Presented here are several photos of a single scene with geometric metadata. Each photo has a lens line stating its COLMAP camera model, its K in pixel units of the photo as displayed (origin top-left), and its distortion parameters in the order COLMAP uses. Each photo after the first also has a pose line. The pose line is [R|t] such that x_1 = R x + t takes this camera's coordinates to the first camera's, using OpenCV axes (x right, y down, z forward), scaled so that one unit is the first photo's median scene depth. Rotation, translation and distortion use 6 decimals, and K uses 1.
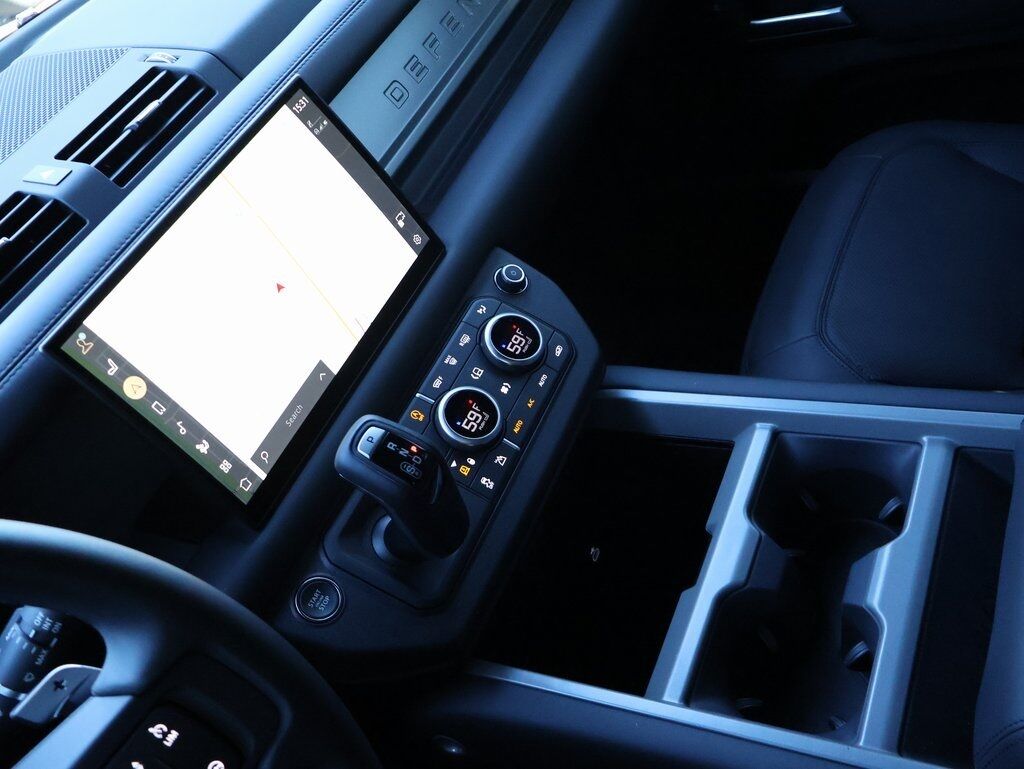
lens RADIAL K [[897.0, 0, 513.4], [0, 897.0, 385.9], [0, 0, 1]] dist [-0.008098, -0.026107]
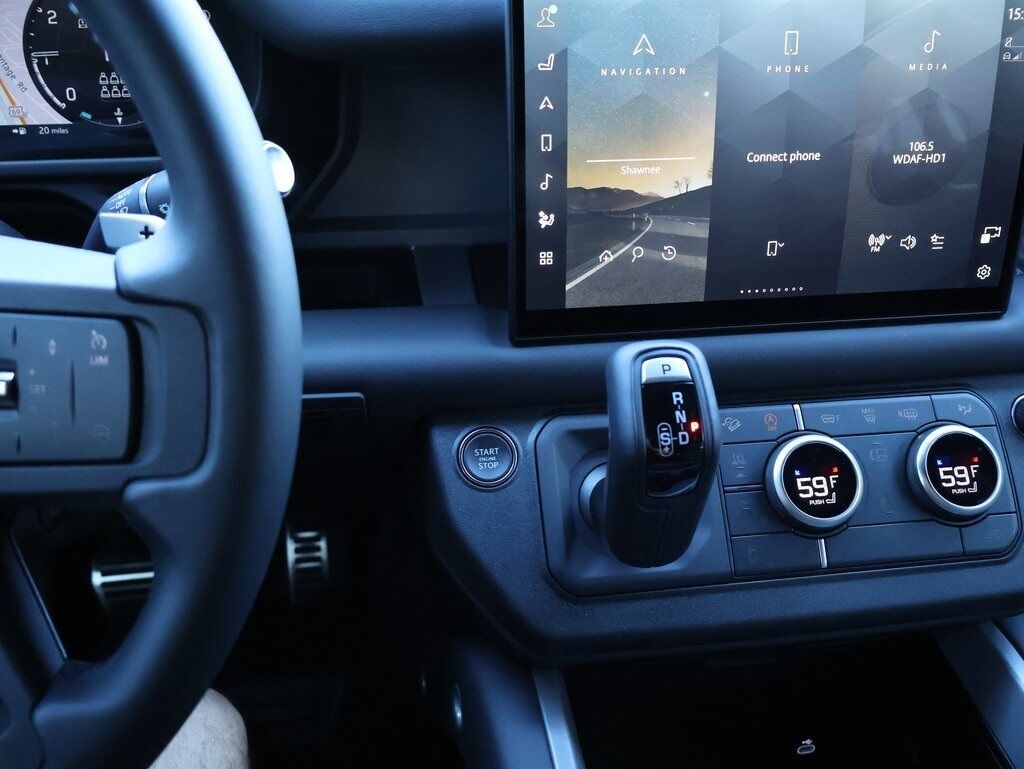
lens RADIAL K [[897.0, 0, 515.2], [0, 897.0, 378.3], [0, 0, 1]] dist [-0.008098, -0.026107]
pose [[0.511076, 0.759689, -0.402087, 0.056499], [-0.737159, 0.627972, 0.249496, -0.018972], [0.442038, 0.168891, 0.880953, 0.281768]]
